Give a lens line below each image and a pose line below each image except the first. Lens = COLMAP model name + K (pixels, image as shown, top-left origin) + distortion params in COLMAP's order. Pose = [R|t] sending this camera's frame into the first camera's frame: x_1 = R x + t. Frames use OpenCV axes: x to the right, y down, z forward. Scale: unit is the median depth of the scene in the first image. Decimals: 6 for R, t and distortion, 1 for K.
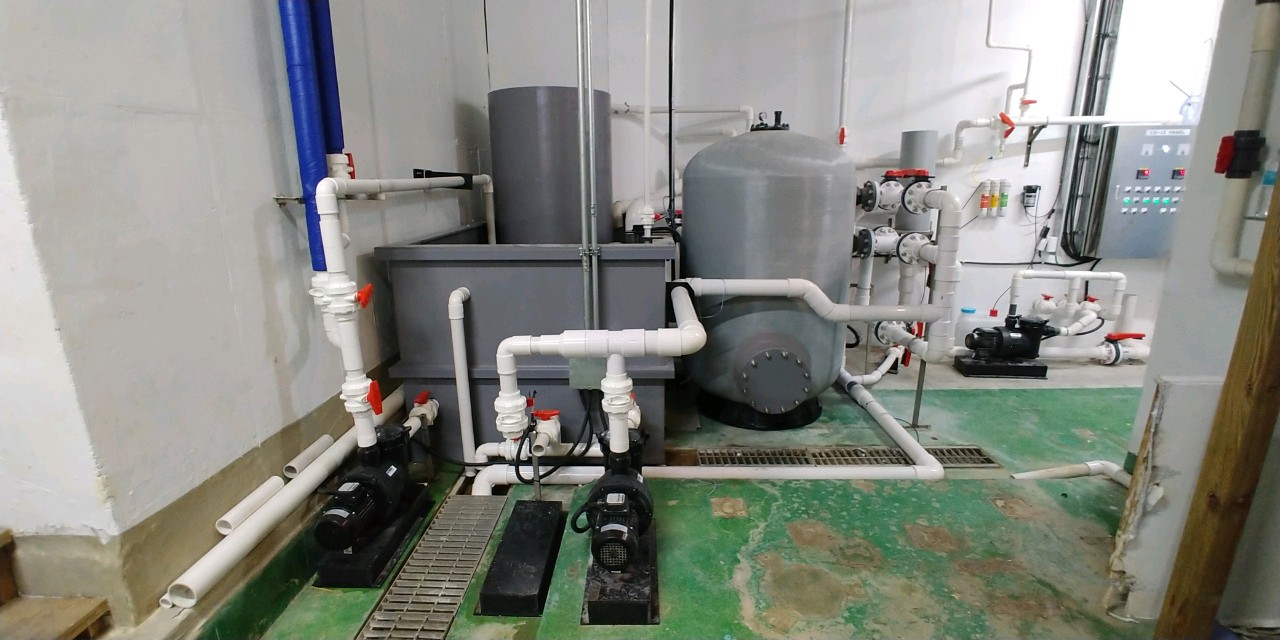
lens RADIAL K [[567.7, 0, 635.9], [0, 567.7, 314.0], [0, 0, 1]] dist [-0.027129, 0.006290]
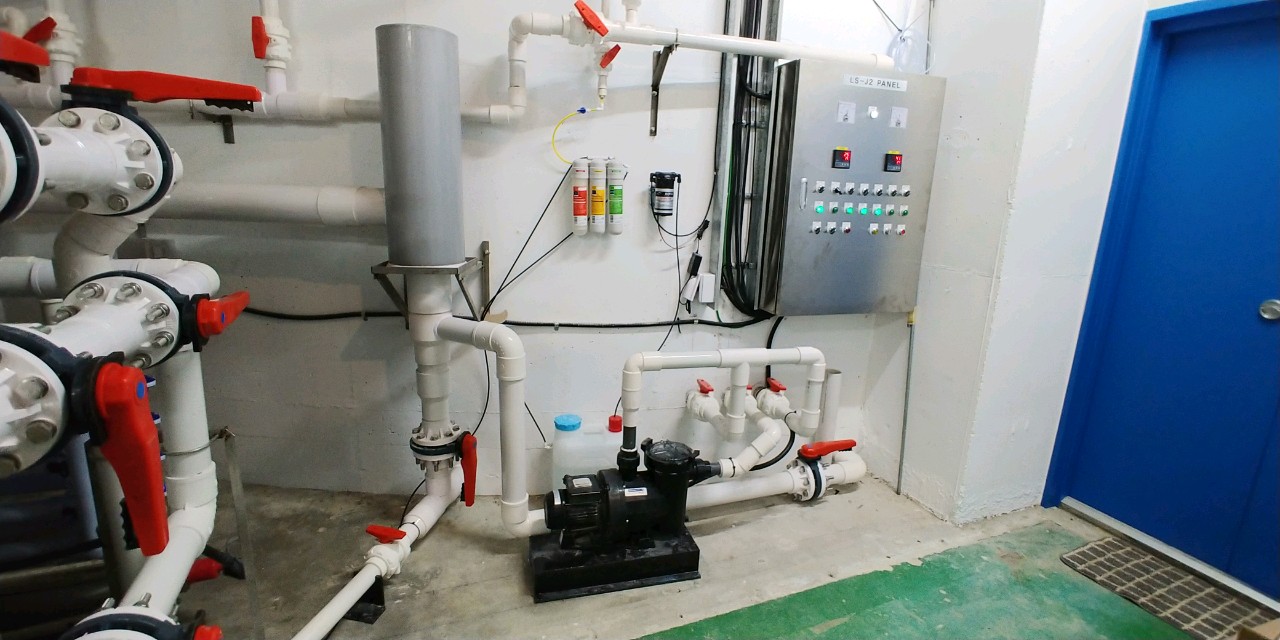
lens RADIAL K [[567.7, 0, 639.7], [0, 567.7, 311.4], [0, 0, 1]] dist [-0.027129, 0.006290]
pose [[0.919827, -0.039170, 0.390363, 0.521890], [0.044116, 0.999020, -0.003708, -0.112930], [-0.389835, 0.020632, 0.920654, 0.587438]]
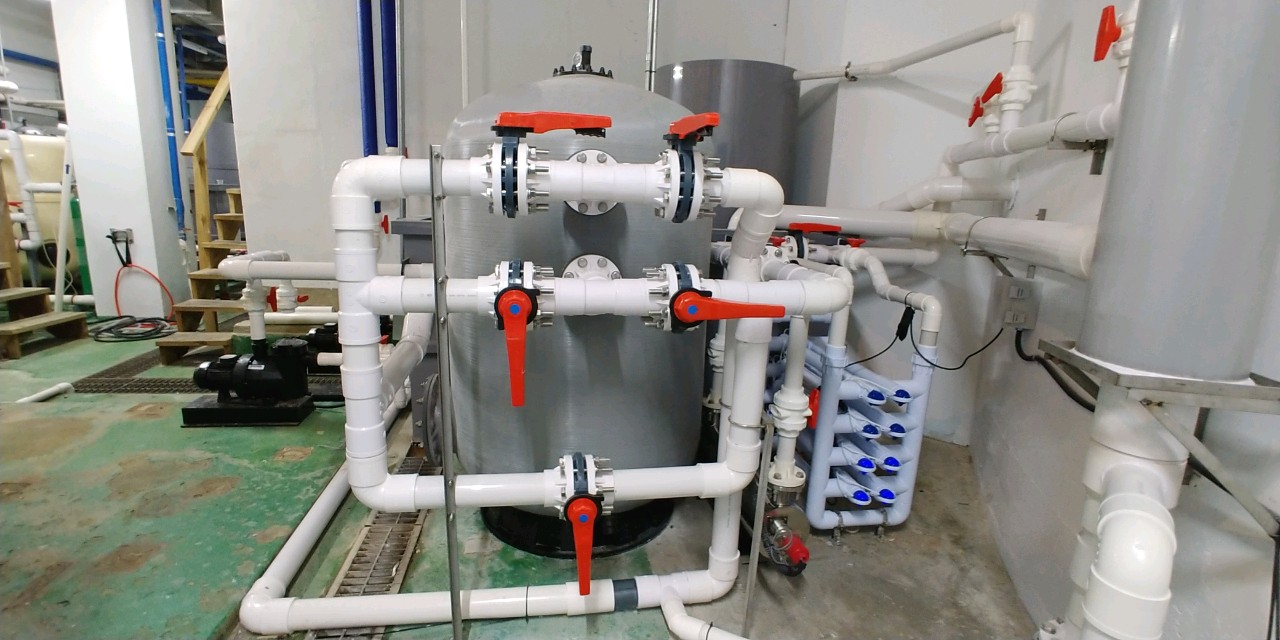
lens RADIAL K [[567.7, 0, 619.4], [0, 567.7, 318.2], [0, 0, 1]] dist [-0.027129, 0.006290]
pose [[0.141649, 0.225860, -0.963806, 0.759346], [-0.268680, 0.945847, 0.182164, -0.165721], [0.952757, 0.233152, 0.194662, 0.815249]]
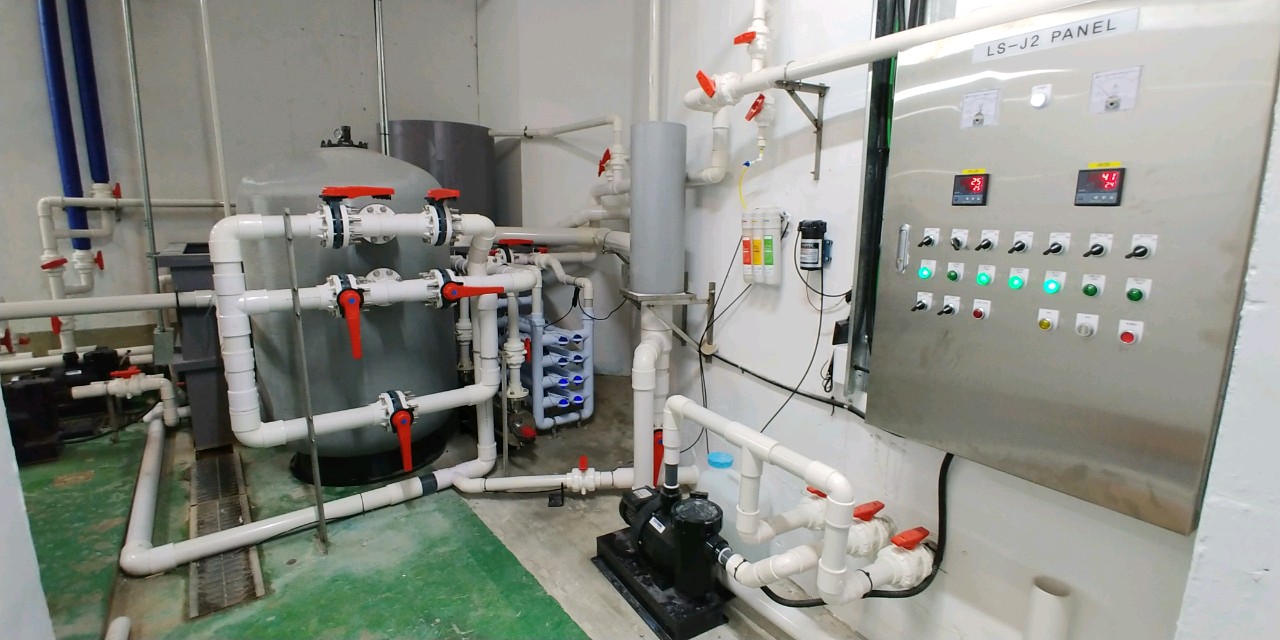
lens RADIAL K [[567.7, 0, 639.2], [0, 567.7, 320.1], [0, 0, 1]] dist [-0.027129, 0.006290]
pose [[0.624884, 0.160337, -0.764076, 1.048568], [-0.201028, 0.978728, 0.040974, -0.157164], [0.754392, 0.127997, 0.643824, 0.676577]]
